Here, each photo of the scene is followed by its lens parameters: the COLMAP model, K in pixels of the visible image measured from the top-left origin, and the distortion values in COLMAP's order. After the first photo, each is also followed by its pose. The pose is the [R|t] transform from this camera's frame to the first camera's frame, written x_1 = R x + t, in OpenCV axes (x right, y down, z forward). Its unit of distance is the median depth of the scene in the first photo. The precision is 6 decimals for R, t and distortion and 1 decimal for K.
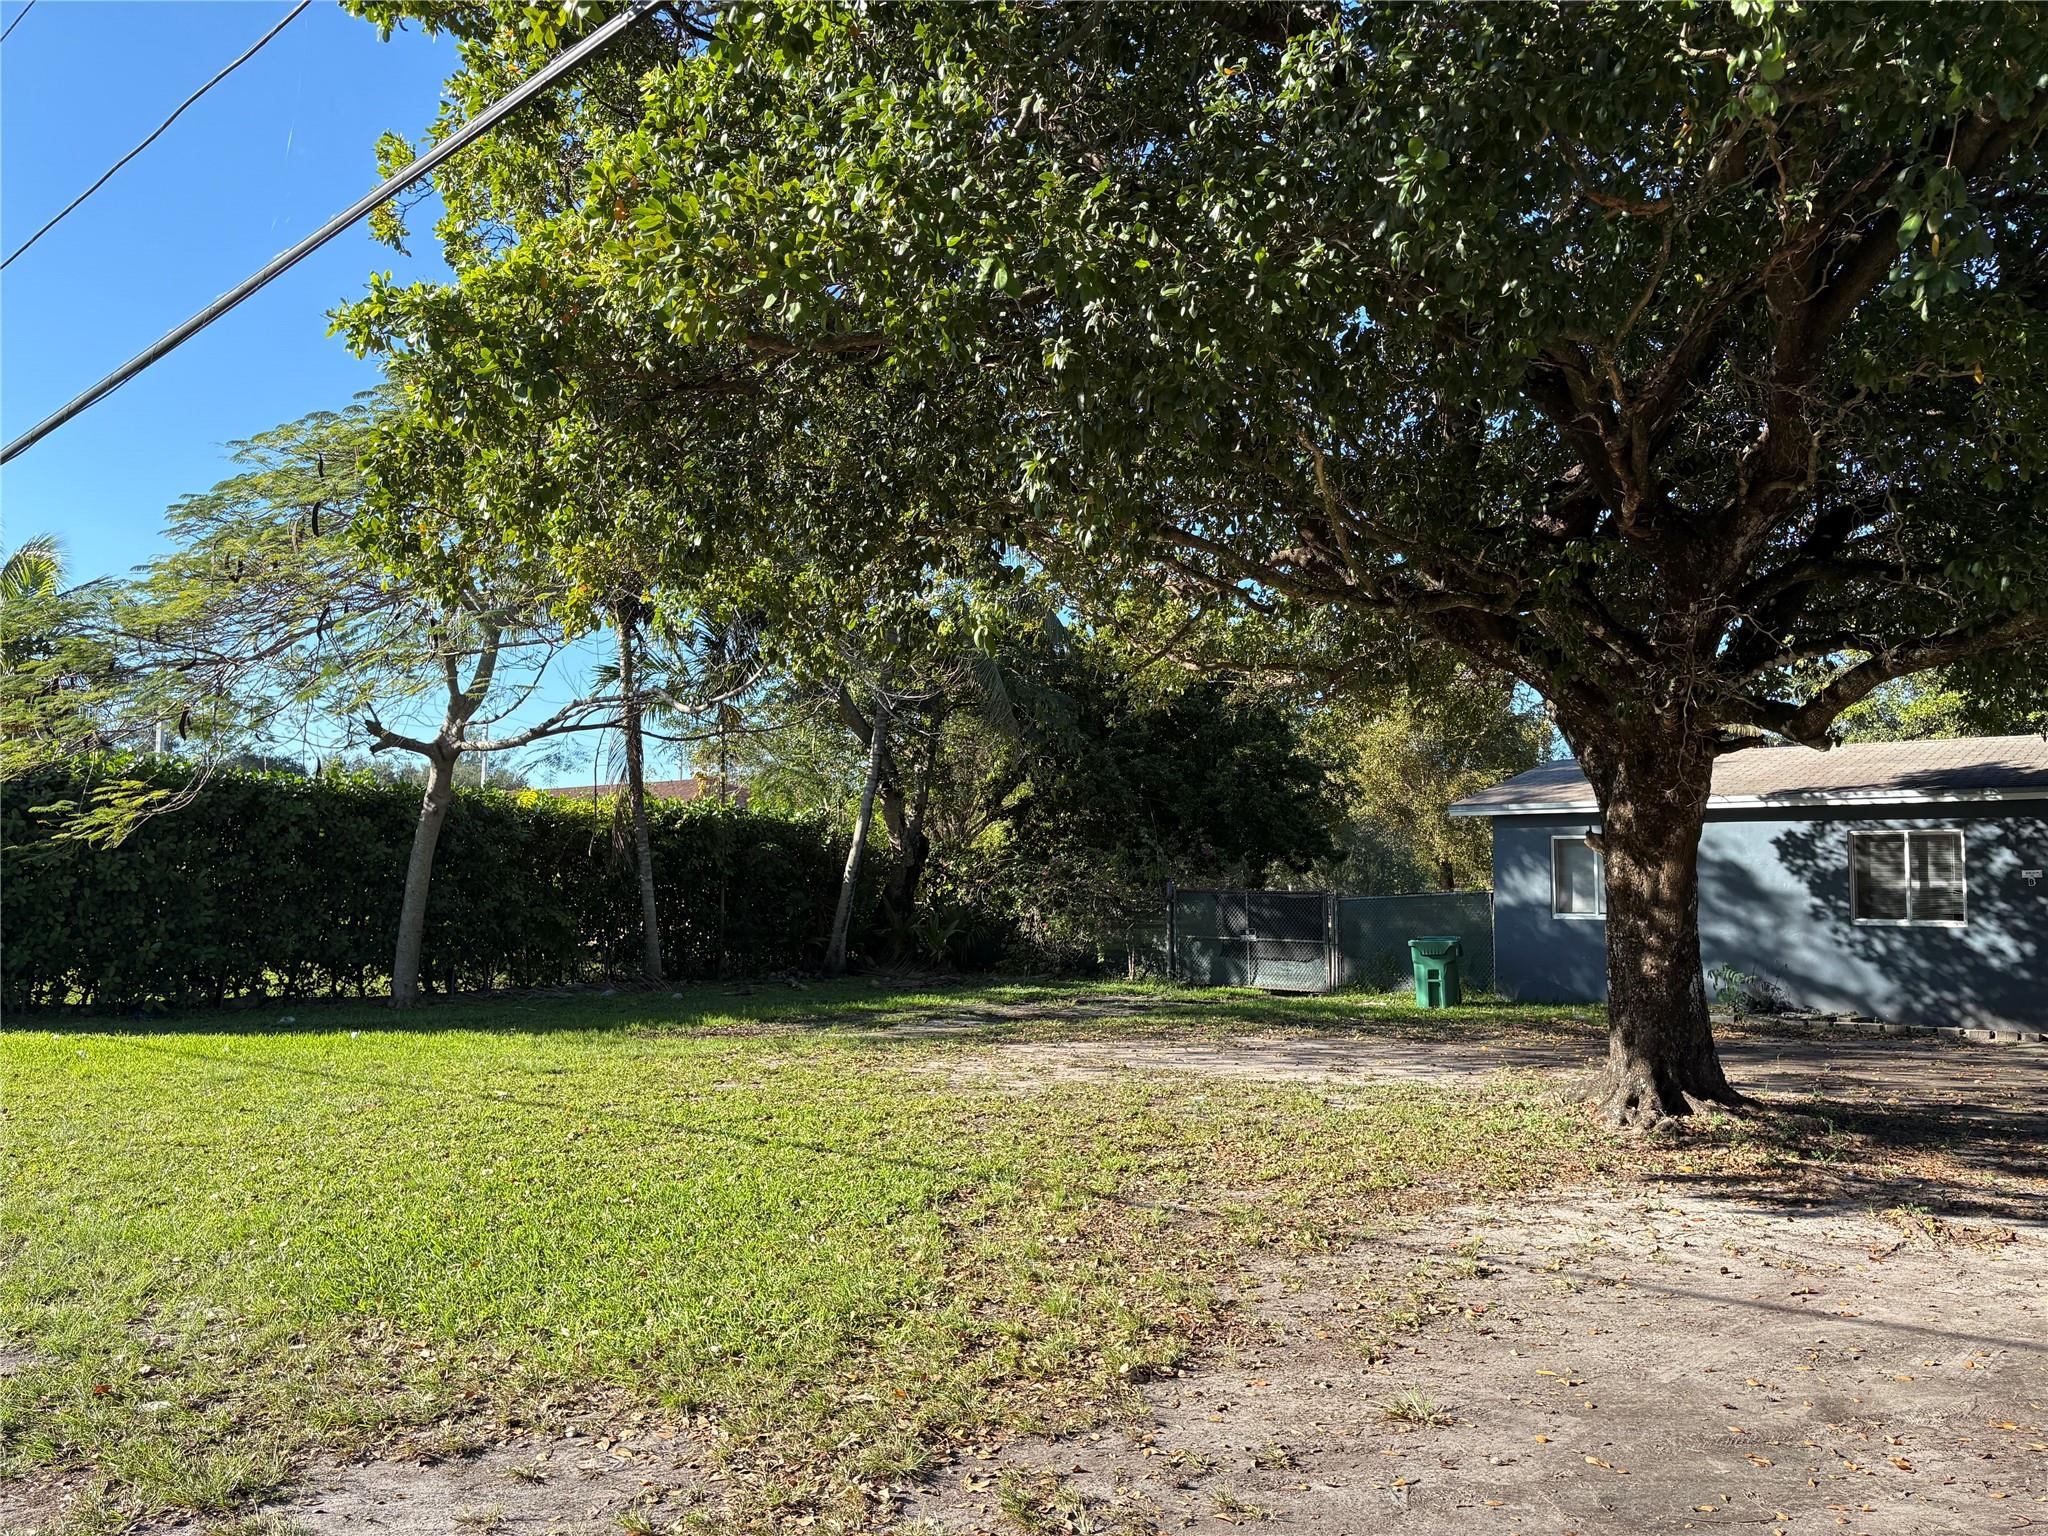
lens RADIAL K [[1545.3, 0, 1017.1], [0, 1545.3, 771.3], [0, 0, 1]] dist [0.014319, -0.001299]
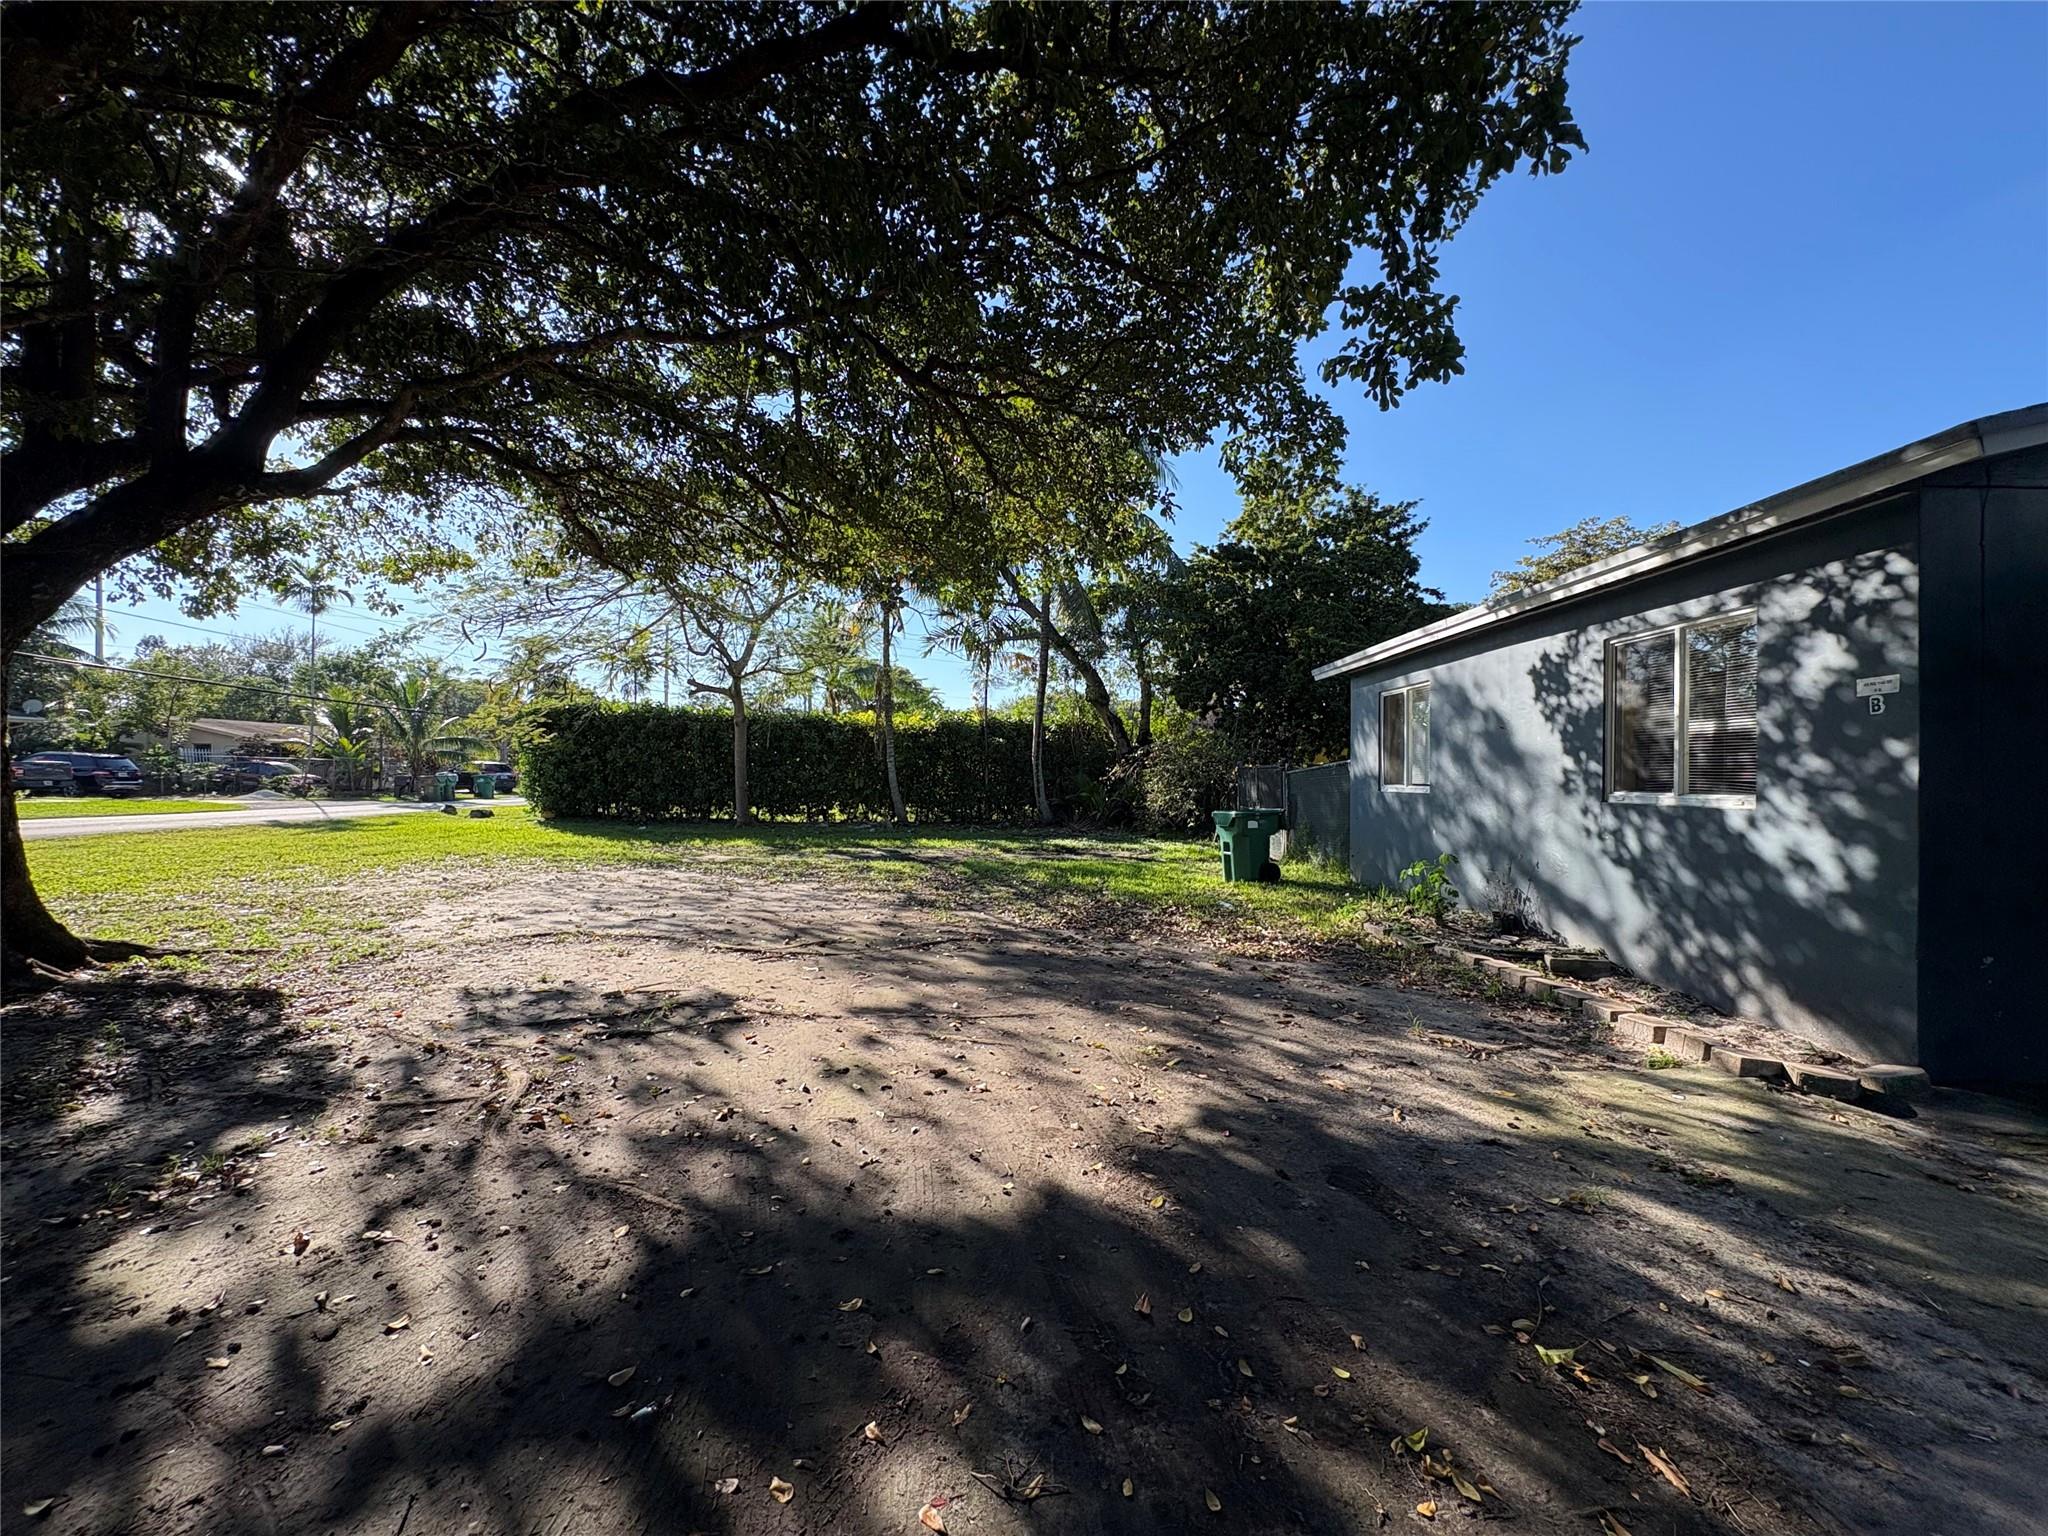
lens RADIAL K [[822.0, 0, 1020.9], [0, 822.0, 767.1], [0, 0, 1]] dist [0.000764, 0.000087]
pose [[0.634615, -0.006641, -0.772800, 0.651946], [0.050971, 0.998146, 0.033280, 0.065961], [0.771146, -0.060510, 0.633776, 0.652296]]
